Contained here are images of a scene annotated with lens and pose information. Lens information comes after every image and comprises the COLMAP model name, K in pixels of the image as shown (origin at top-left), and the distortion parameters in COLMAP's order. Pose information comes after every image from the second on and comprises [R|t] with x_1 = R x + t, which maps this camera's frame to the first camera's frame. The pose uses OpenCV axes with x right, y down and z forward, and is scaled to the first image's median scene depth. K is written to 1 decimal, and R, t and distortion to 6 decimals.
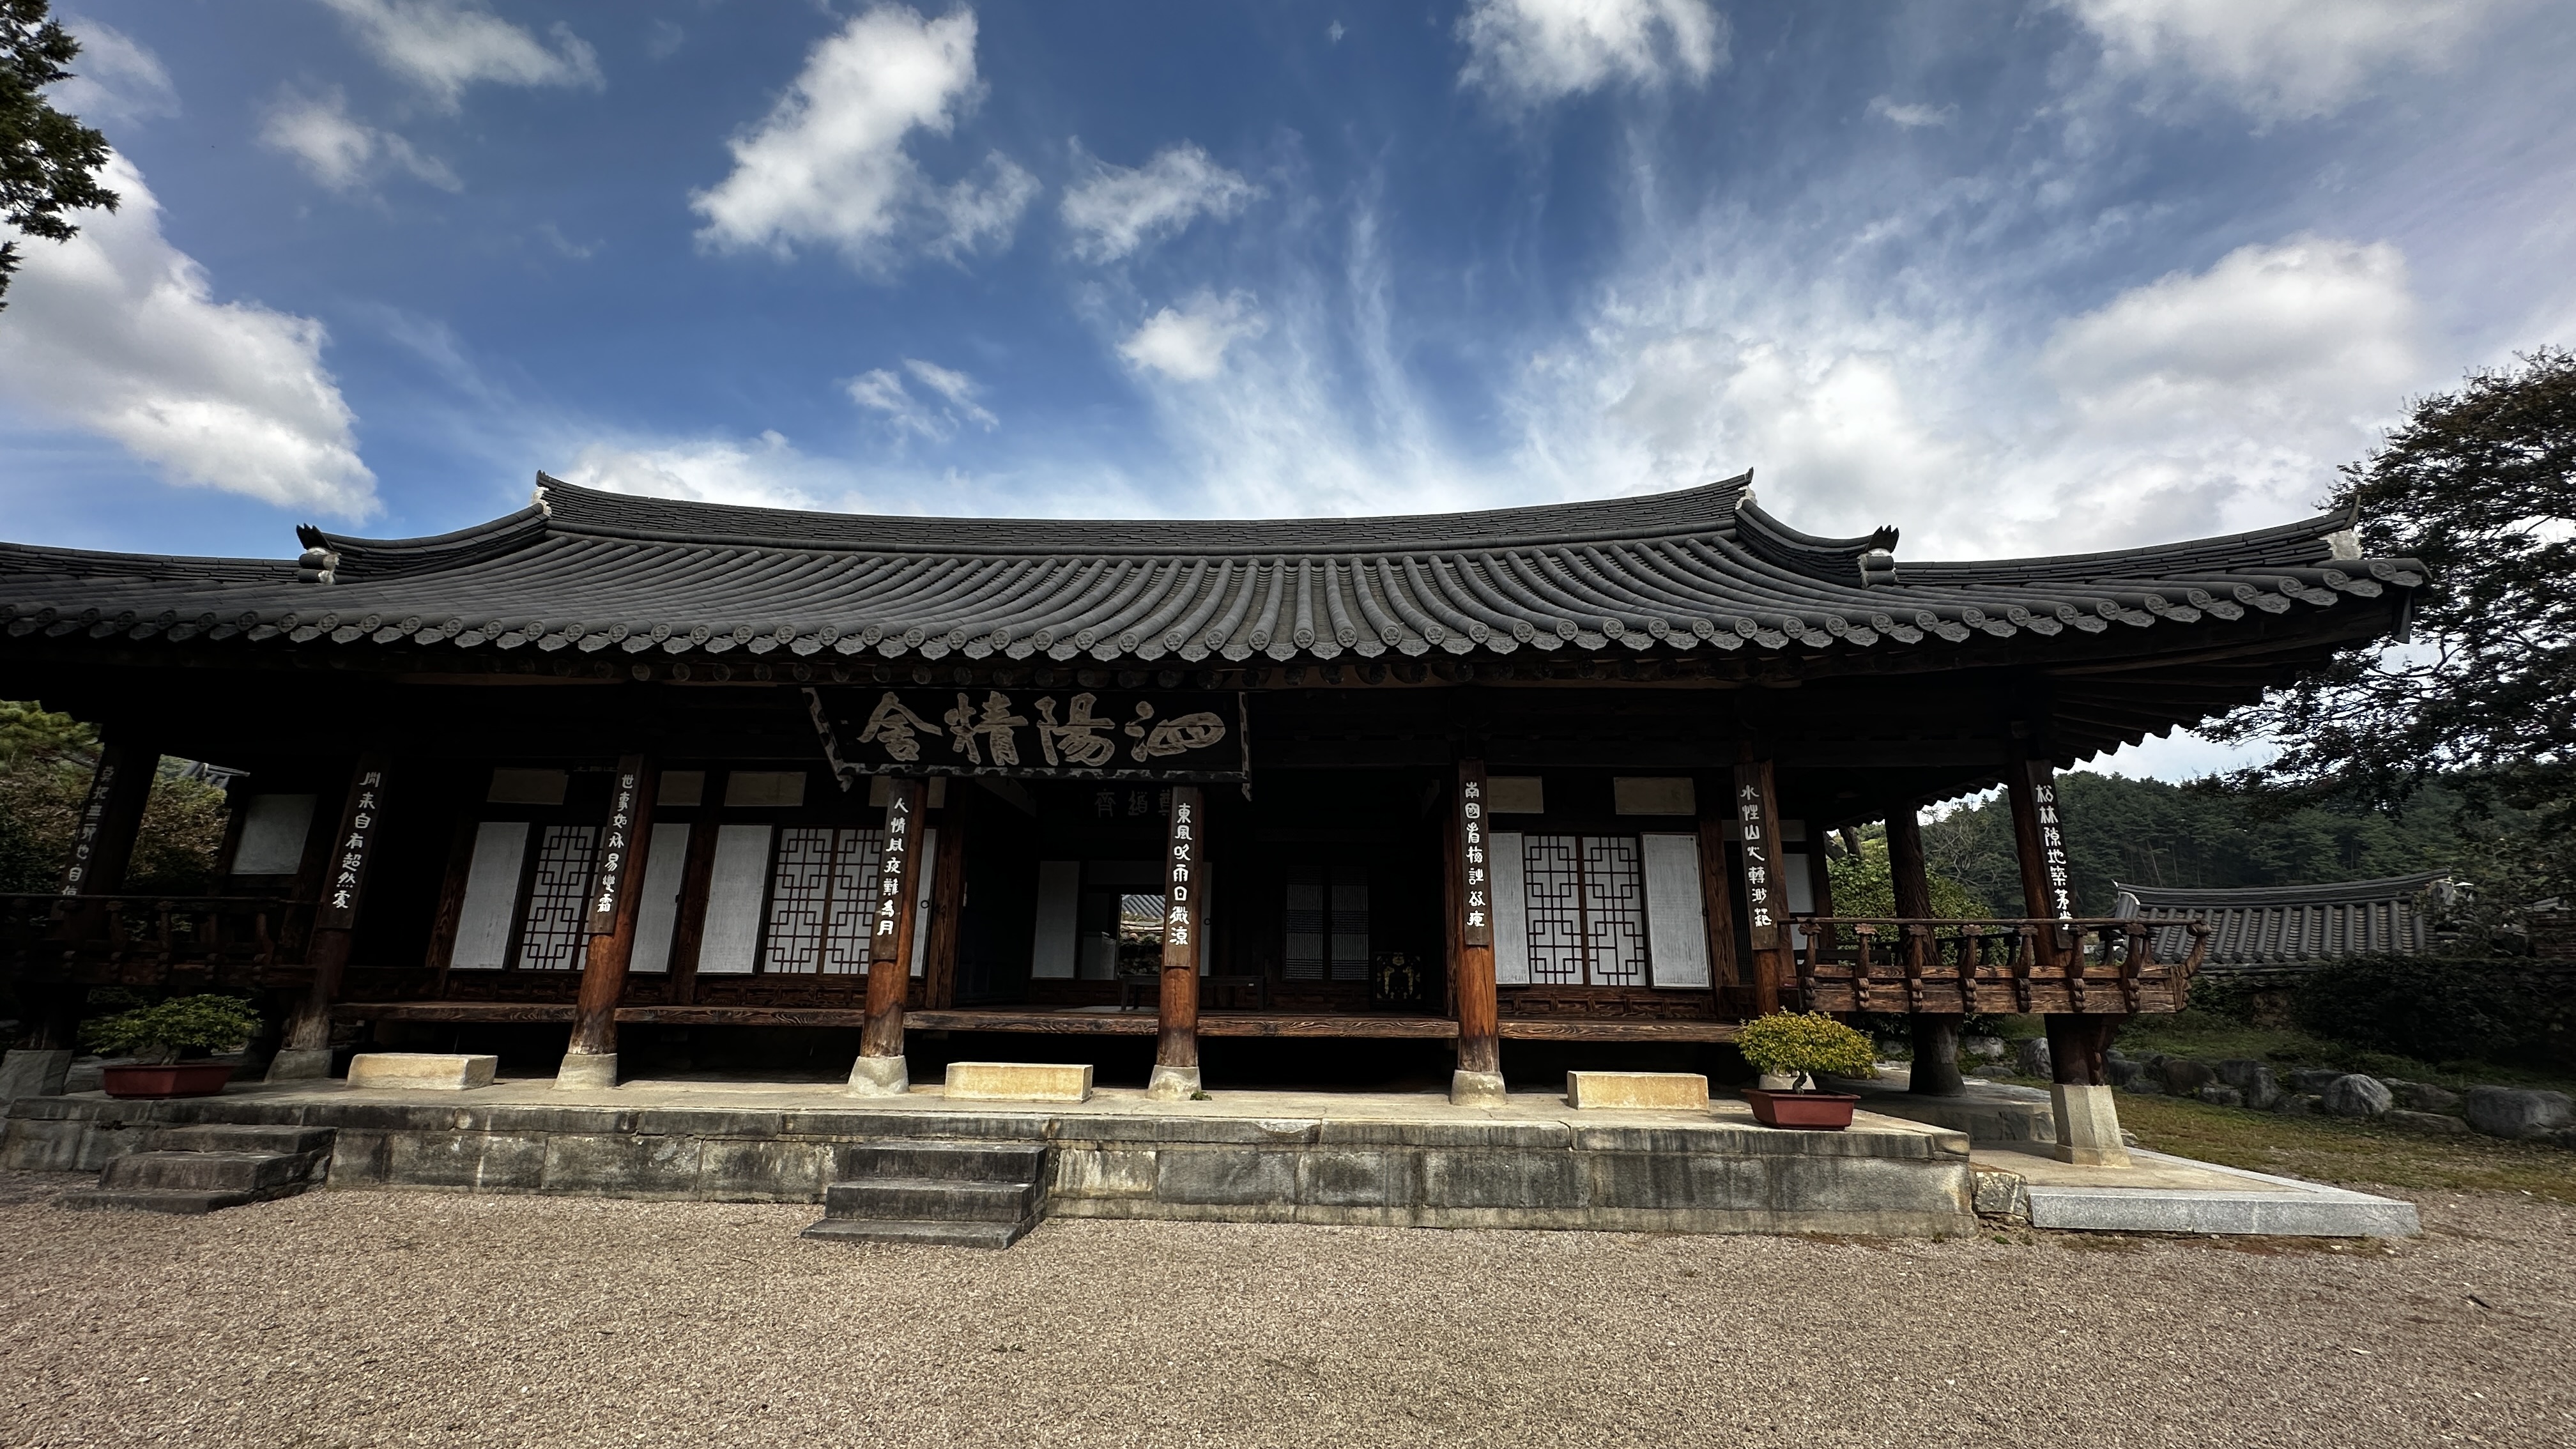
lens RADIAL K [[1038.4, 0, 1292.9], [0, 1038.4, 725.0], [0, 0, 1]] dist [-0.001454, -0.000427]
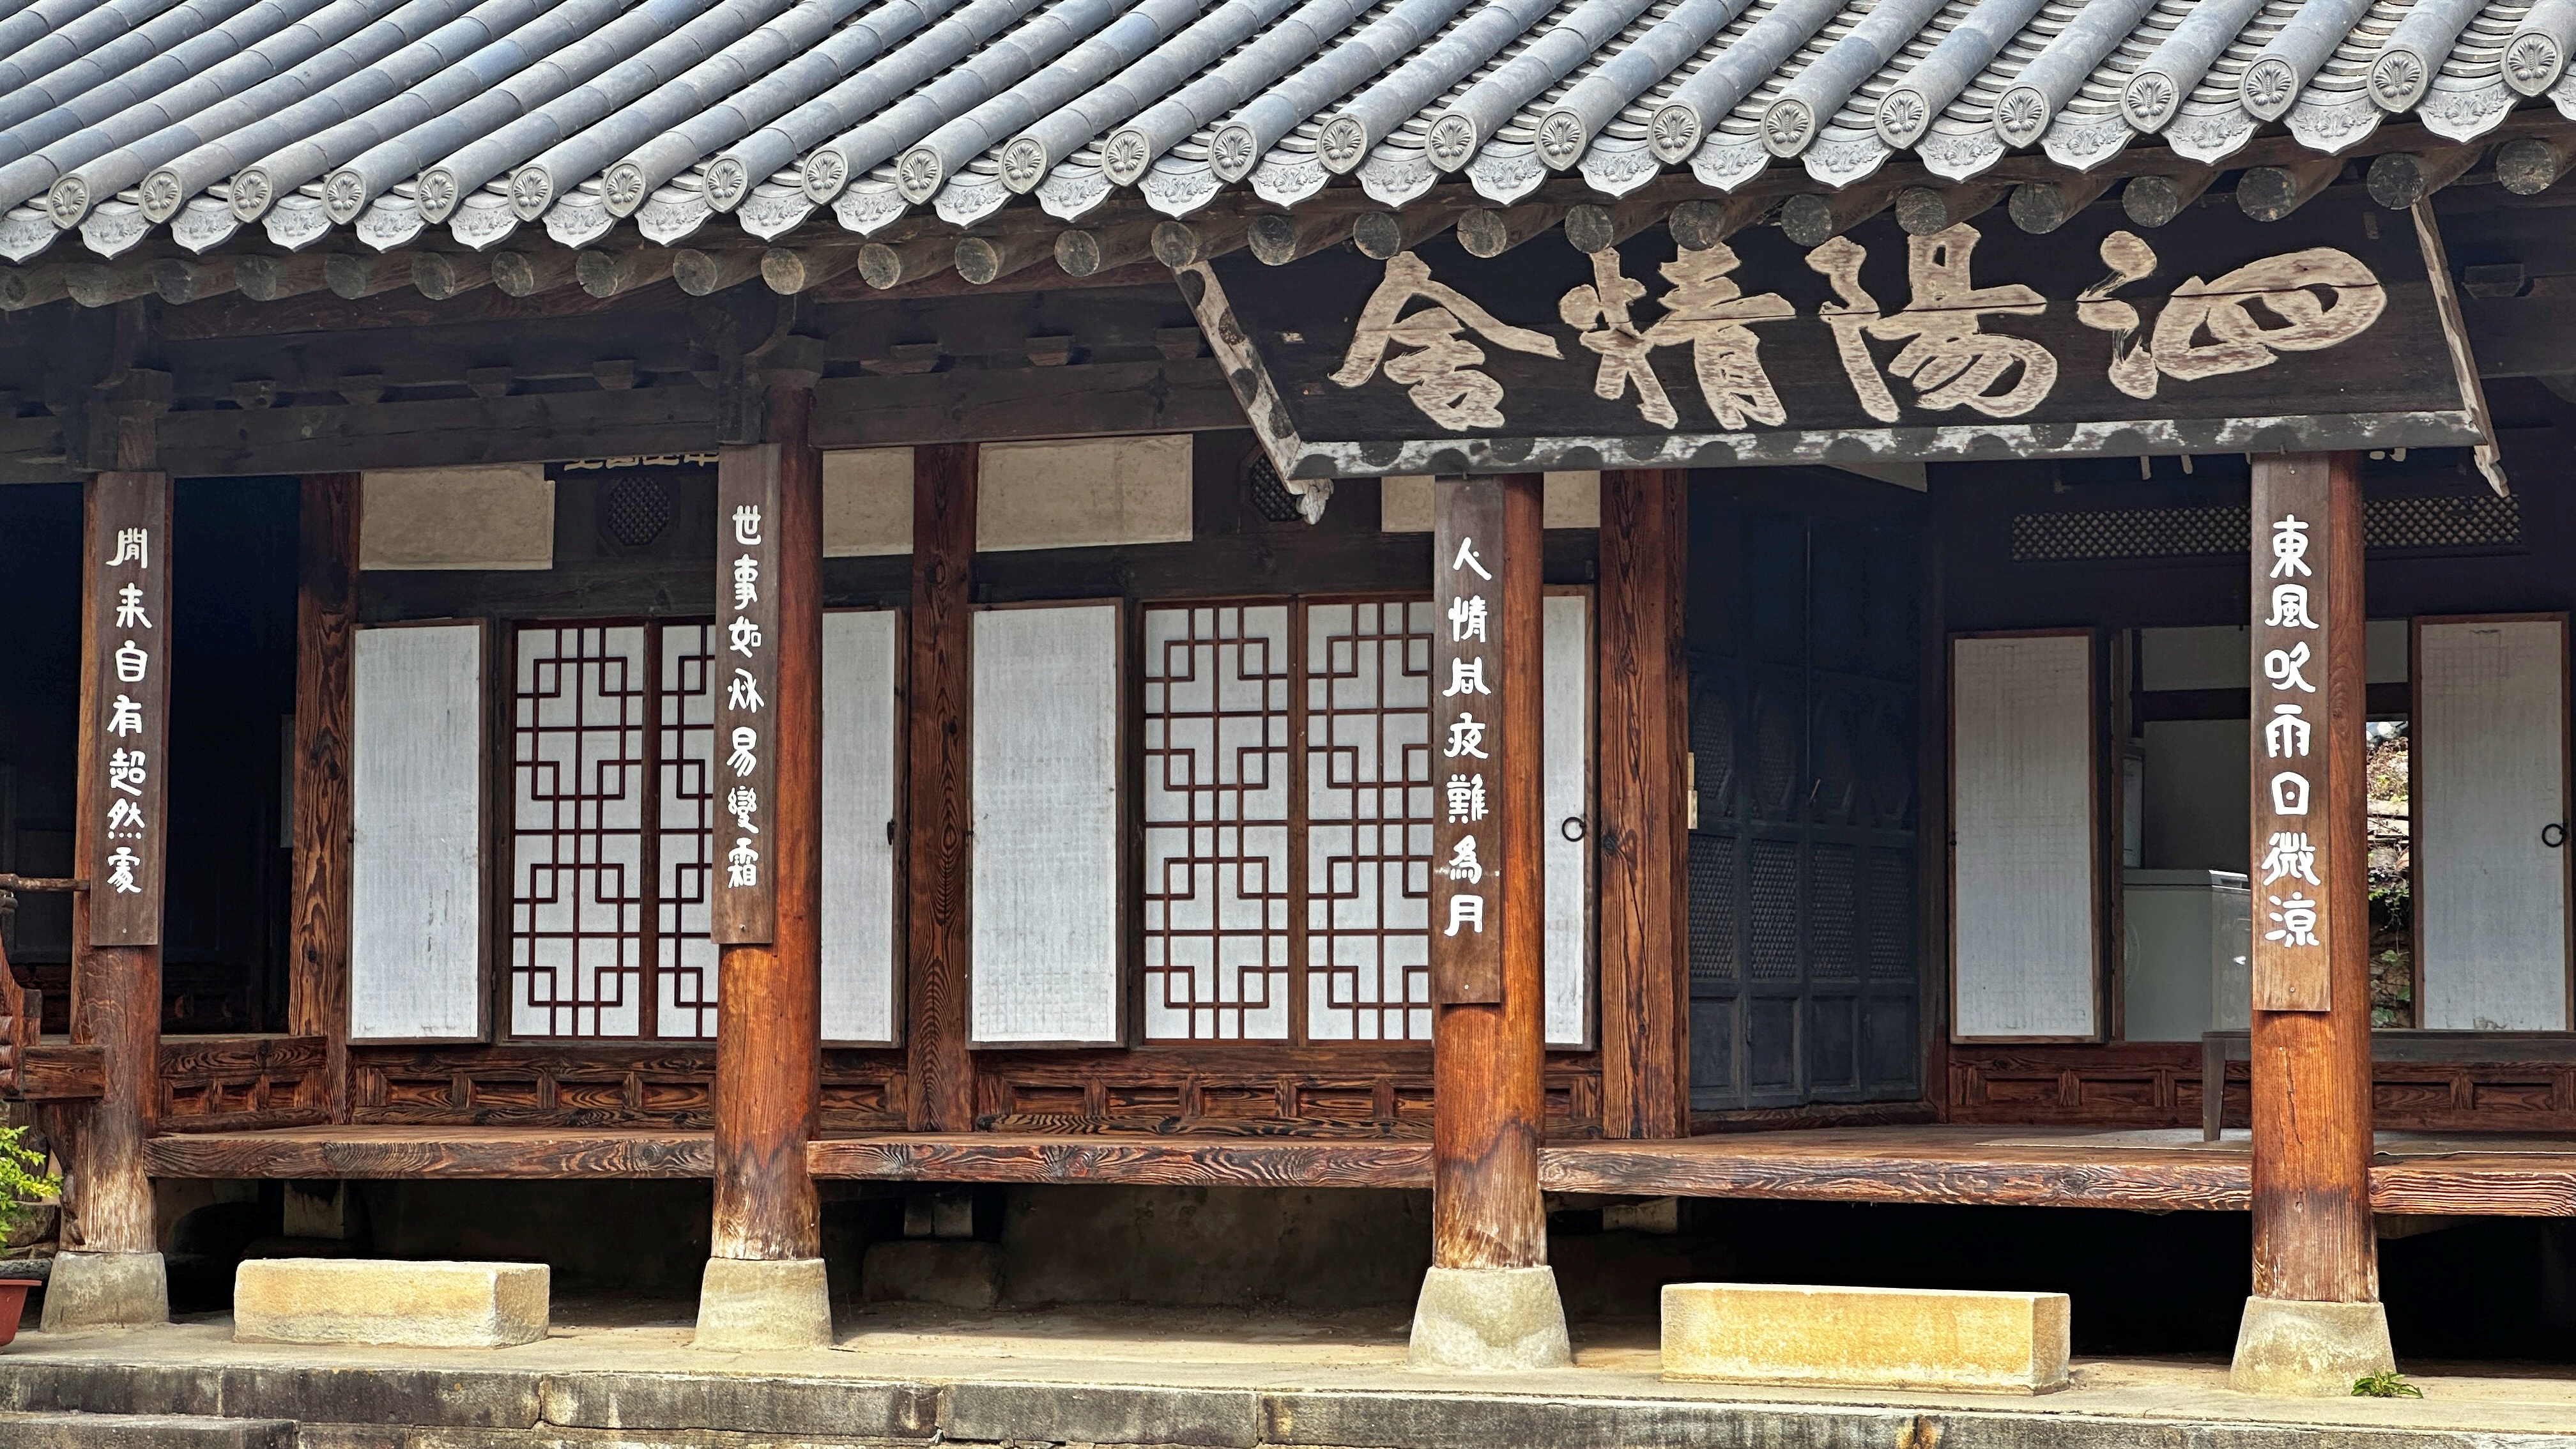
lens RADIAL K [[5845.6, 0, 1291.9], [0, 5845.6, 717.3], [0, 0, 1]] dist [0.098285, 0.000000]
pose [[0.918357, -0.034152, -0.394277, 0.331727], [0.108619, 0.979762, 0.168131, -0.206084], [0.380556, -0.197230, 0.903481, -0.784981]]
